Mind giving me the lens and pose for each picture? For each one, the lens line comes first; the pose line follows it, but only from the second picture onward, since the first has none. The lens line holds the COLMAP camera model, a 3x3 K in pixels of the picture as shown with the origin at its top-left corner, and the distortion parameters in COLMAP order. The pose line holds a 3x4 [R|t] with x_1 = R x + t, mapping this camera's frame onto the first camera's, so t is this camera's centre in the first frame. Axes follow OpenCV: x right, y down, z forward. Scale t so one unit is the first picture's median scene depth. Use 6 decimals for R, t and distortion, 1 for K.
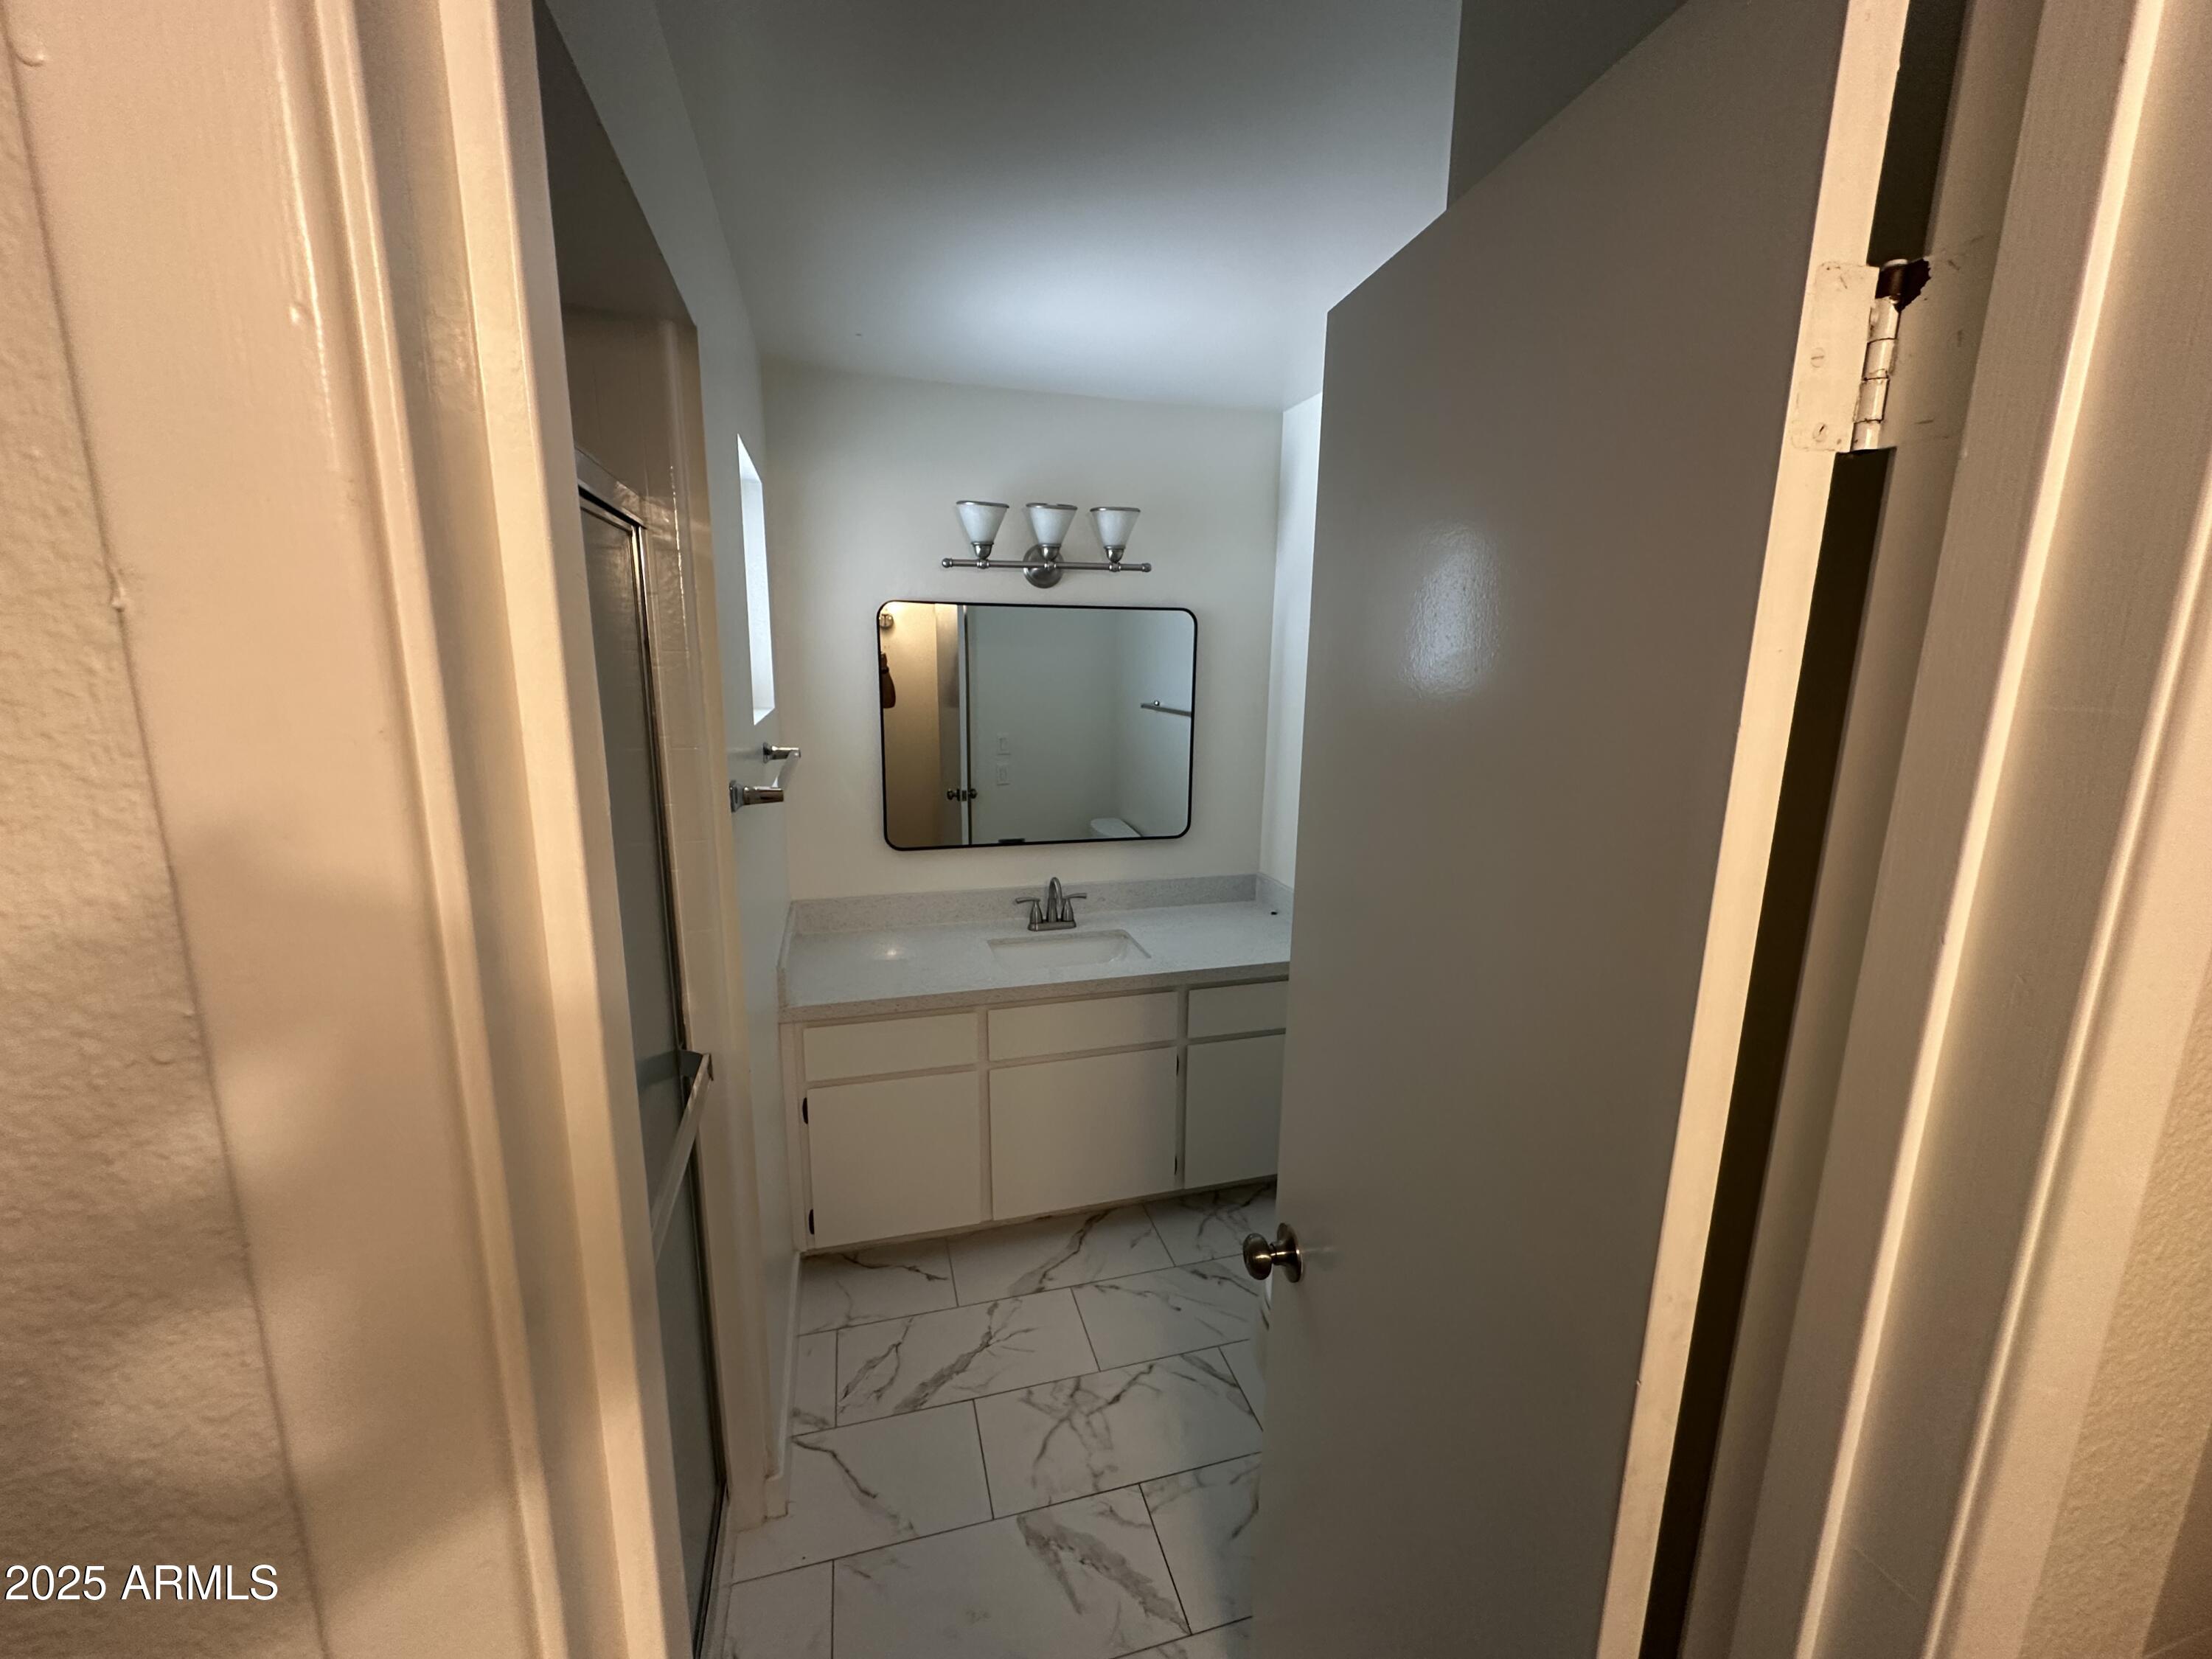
lens RADIAL K [[899.9, 0, 1100.8], [0, 899.9, 828.0], [0, 0, 1]] dist [0.003573, -0.000366]
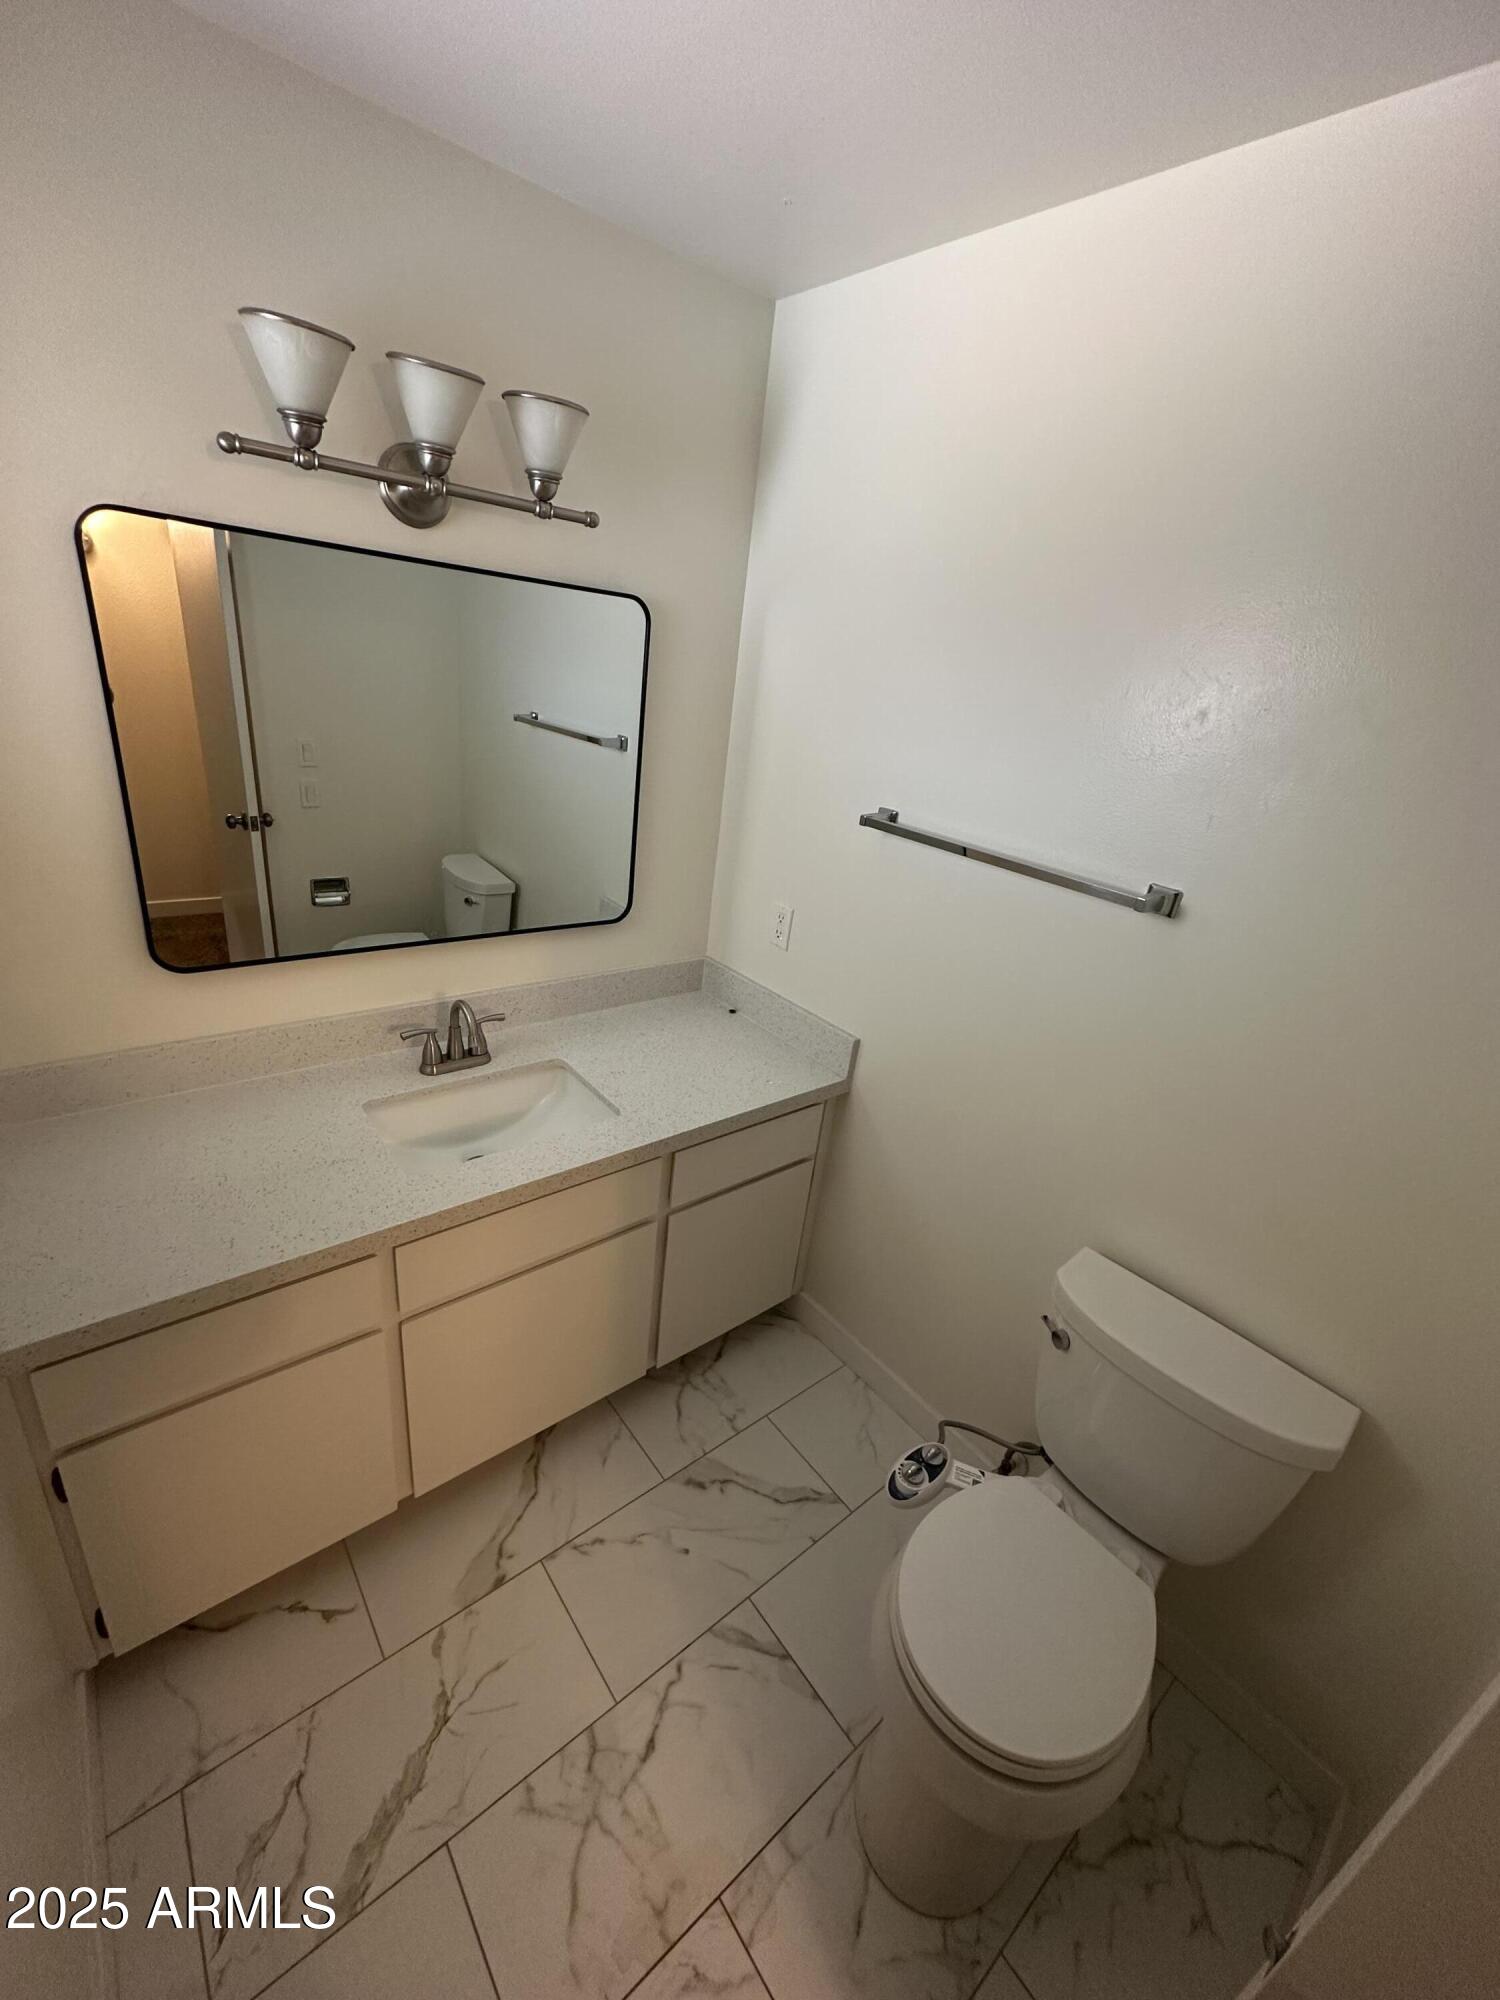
lens RADIAL K [[813.7, 0, 754.7], [0, 813.7, 1001.2], [0, 0, 1]] dist [0.003573, -0.000366]
pose [[0.910213, -0.067236, 0.408646, -0.107559], [-0.028630, 0.974156, 0.224053, -0.094650], [-0.413150, -0.215636, 0.884765, 0.387774]]
